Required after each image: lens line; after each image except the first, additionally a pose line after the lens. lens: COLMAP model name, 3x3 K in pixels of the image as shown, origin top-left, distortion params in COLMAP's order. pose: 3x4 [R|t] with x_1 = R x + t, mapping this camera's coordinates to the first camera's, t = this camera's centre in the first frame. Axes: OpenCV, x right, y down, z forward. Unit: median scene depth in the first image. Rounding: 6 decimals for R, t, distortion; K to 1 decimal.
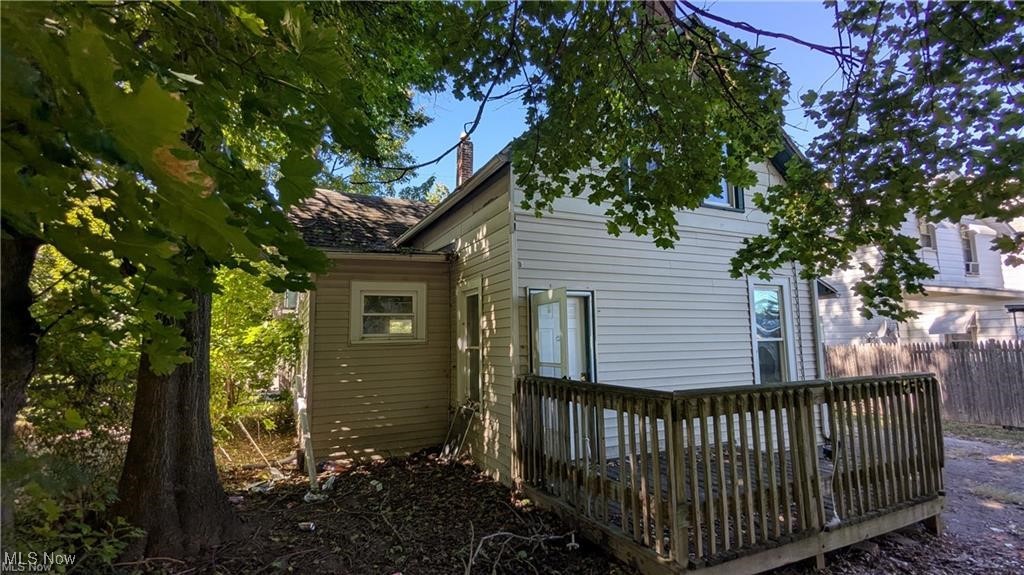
lens RADIAL K [[487.8, 0, 510.7], [0, 487.8, 283.9], [0, 0, 1]] dist [-0.001755, -0.000376]
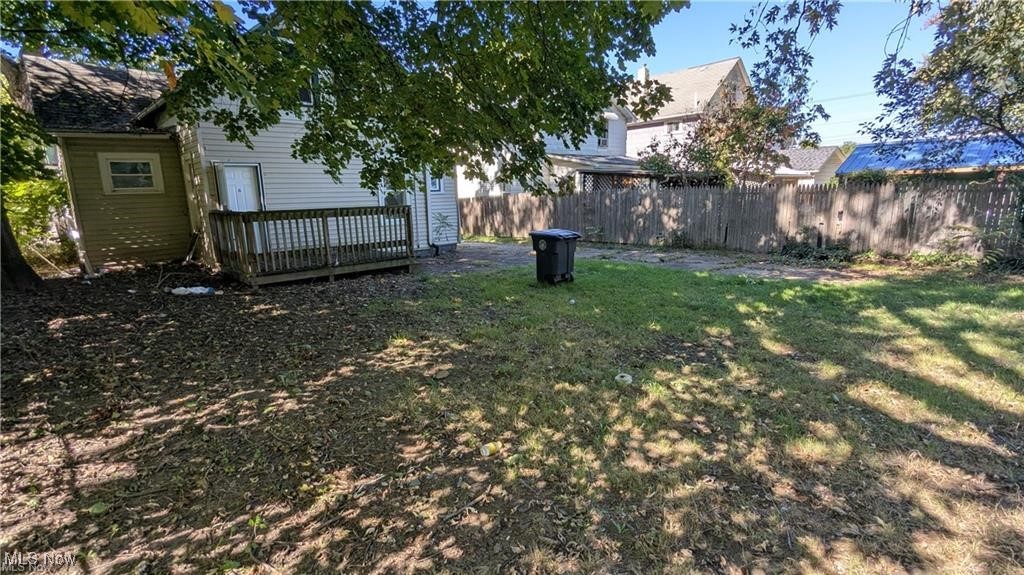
lens RADIAL K [[487.8, 0, 510.7], [0, 487.8, 283.9], [0, 0, 1]] dist [-0.001755, -0.000376]
pose [[0.952609, -0.061397, 0.297938, 0.371564], [-0.029865, 0.955812, 0.292458, -0.086338], [-0.302729, -0.287496, 0.908681, -0.774185]]
